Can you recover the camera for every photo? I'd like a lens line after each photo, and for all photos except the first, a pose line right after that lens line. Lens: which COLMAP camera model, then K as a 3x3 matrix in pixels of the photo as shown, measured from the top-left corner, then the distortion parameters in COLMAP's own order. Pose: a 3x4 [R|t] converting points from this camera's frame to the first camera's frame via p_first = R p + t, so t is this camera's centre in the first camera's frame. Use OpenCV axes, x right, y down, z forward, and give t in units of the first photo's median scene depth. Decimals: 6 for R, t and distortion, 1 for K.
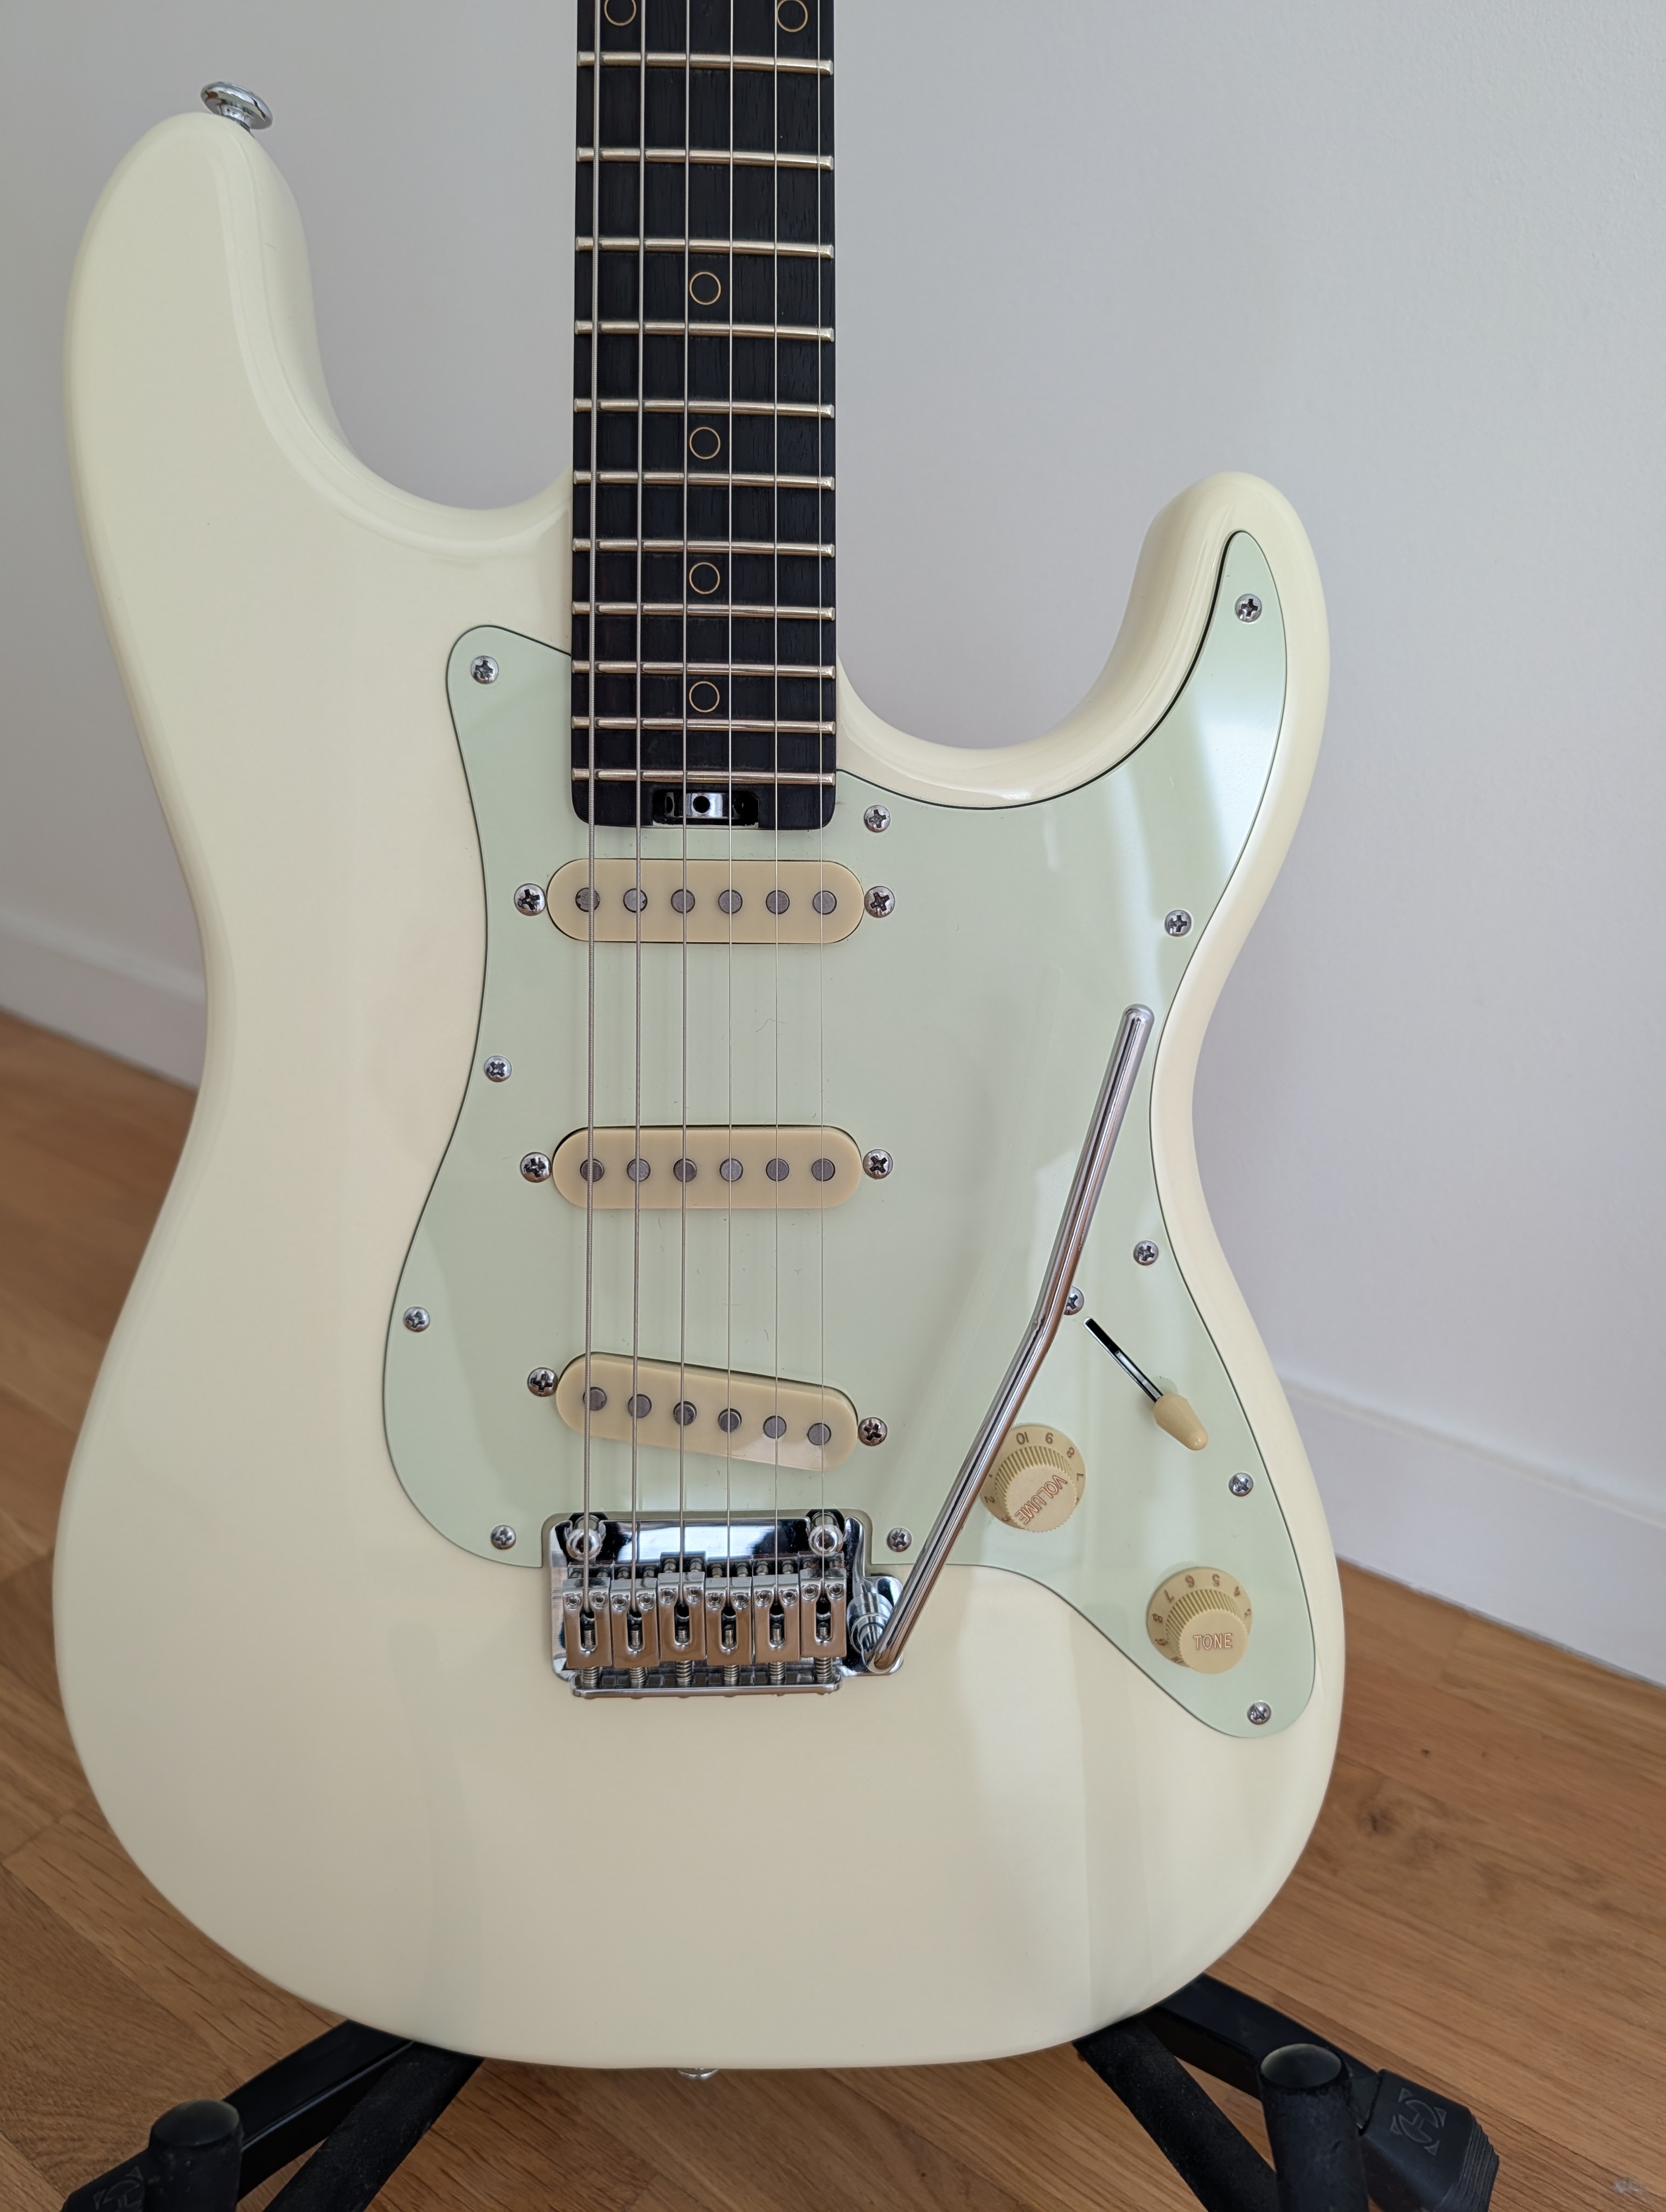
lens RADIAL K [[1658.7, 0, 847.4], [0, 1658.7, 1100.0], [0, 0, 1]] dist [0.000719, -0.012838]
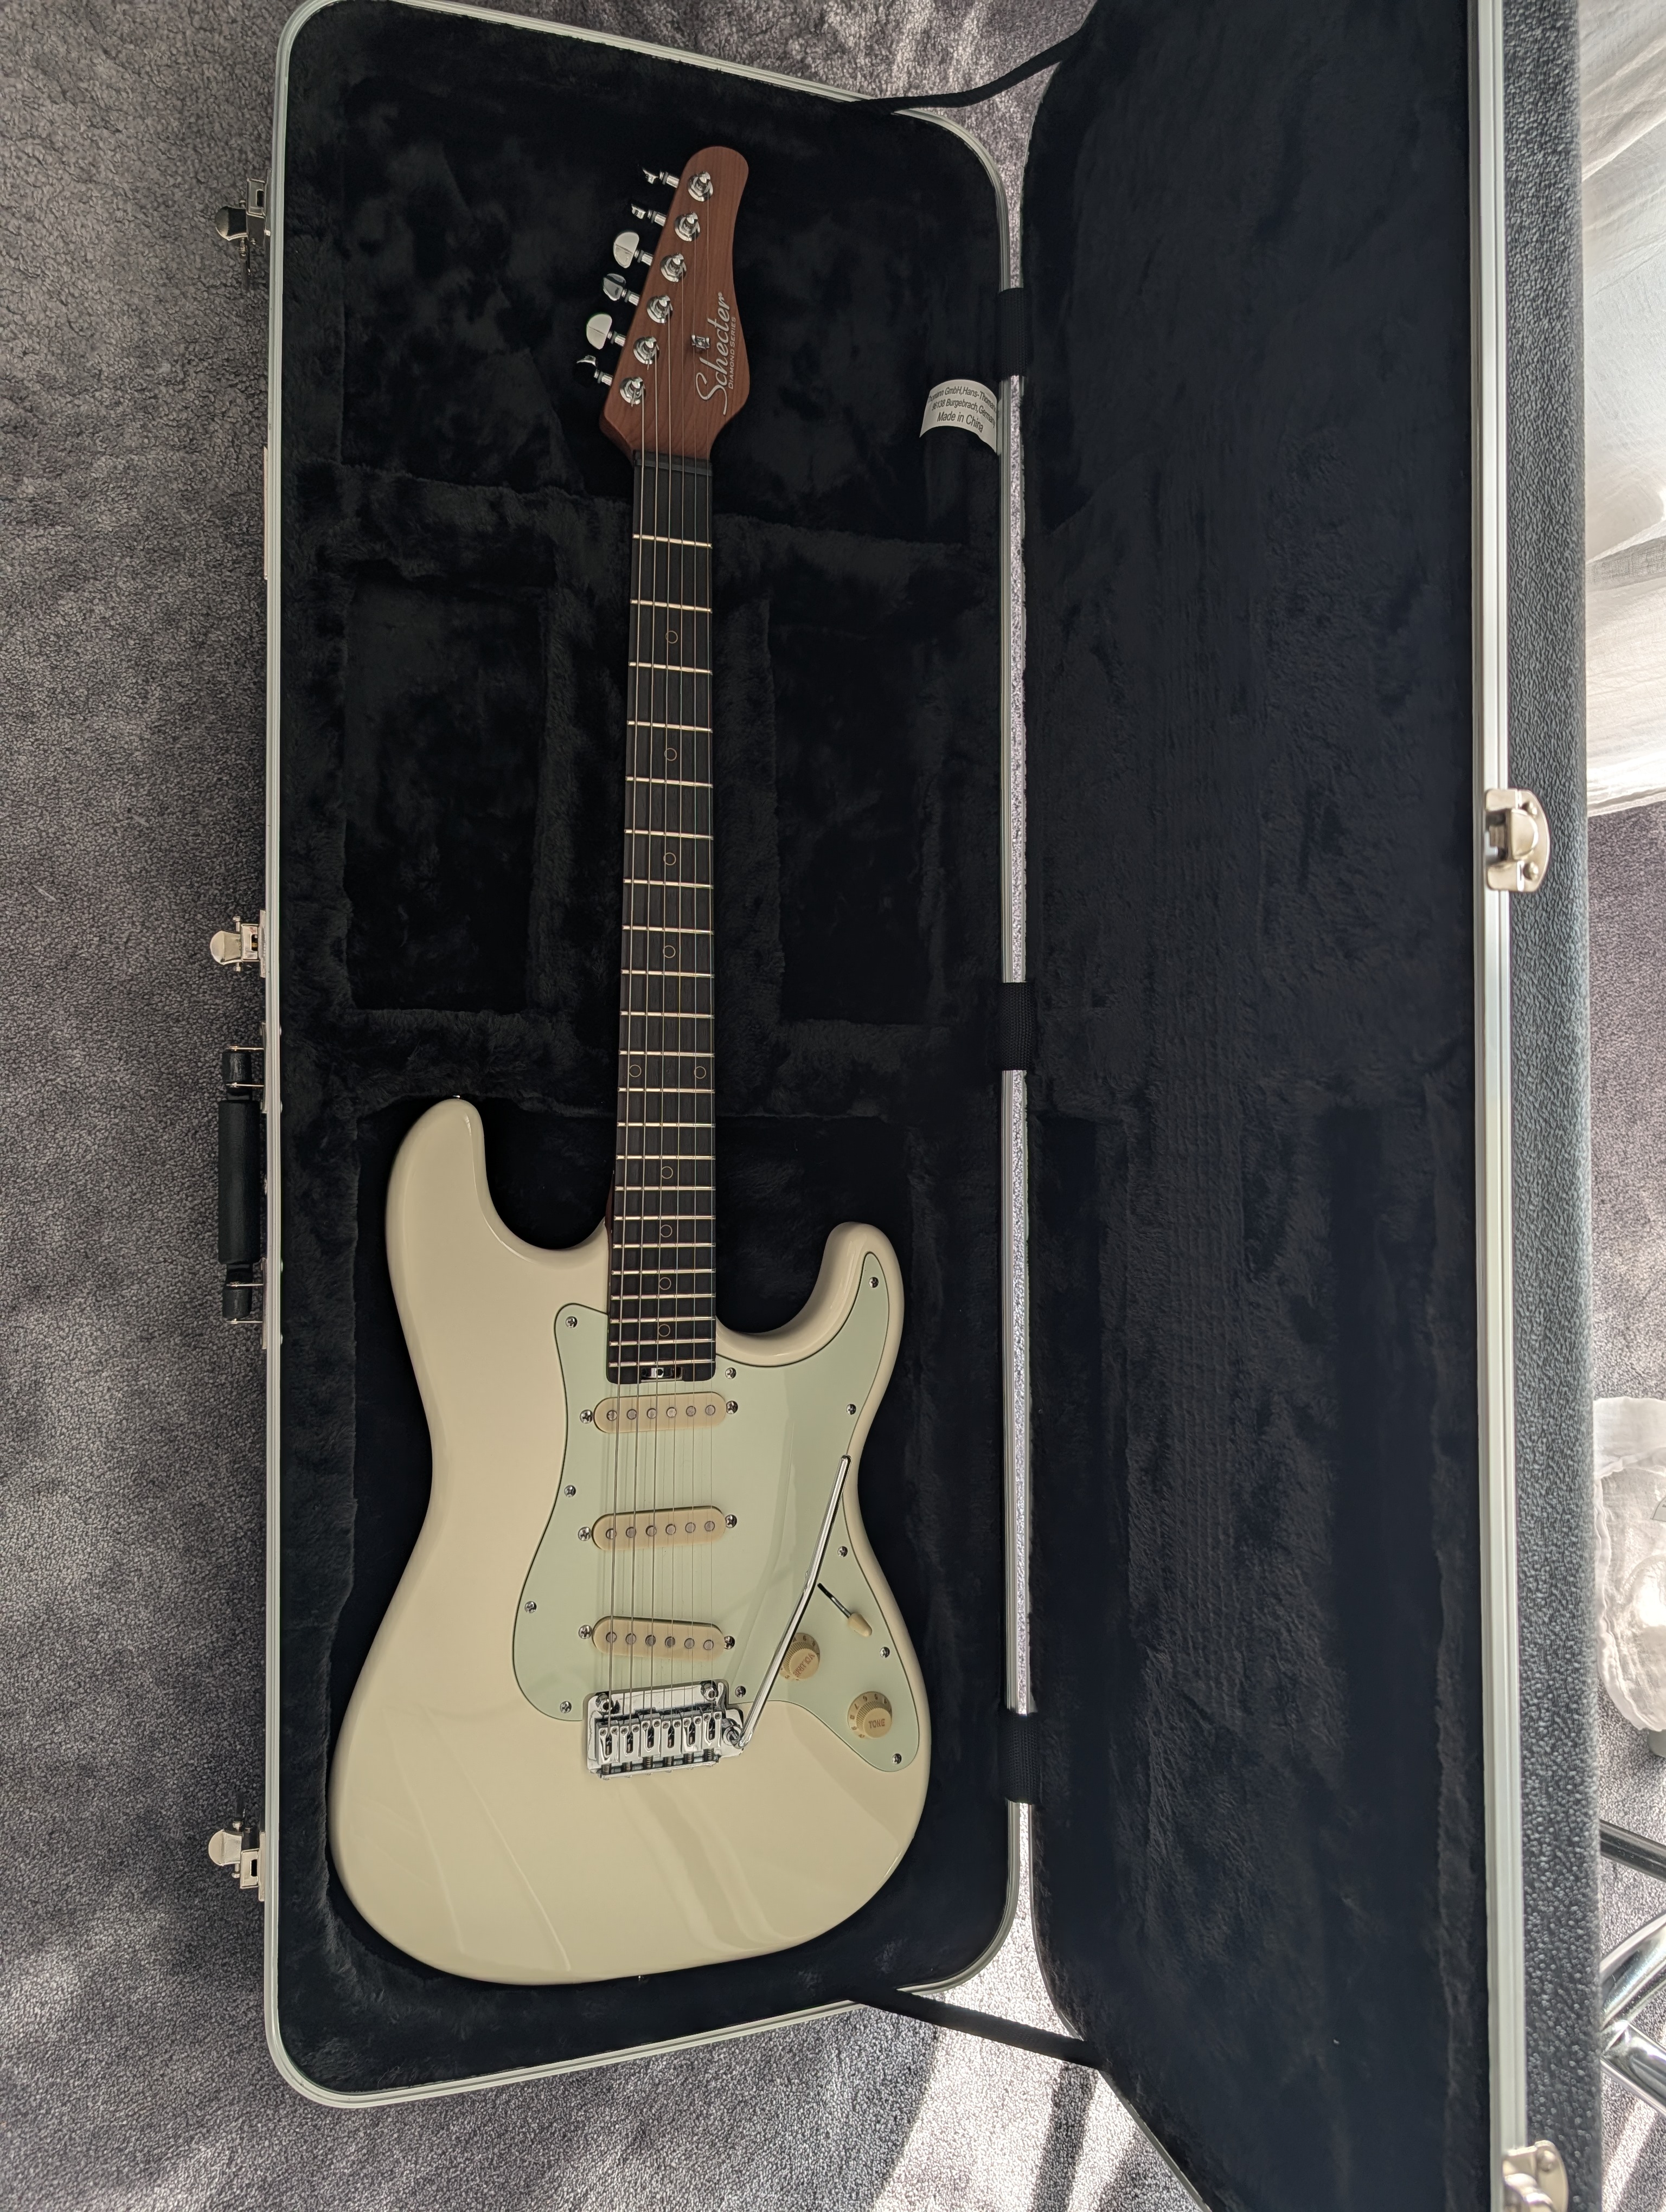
lens RADIAL K [[1658.7, 0, 840.4], [0, 1658.7, 1112.8], [0, 0, 1]] dist [0.000719, -0.012838]
pose [[0.960628, -0.006287, 0.277768, -0.480990], [0.050841, 0.986841, -0.153491, -0.160407], [-0.273148, 0.161570, 0.948307, -1.343338]]
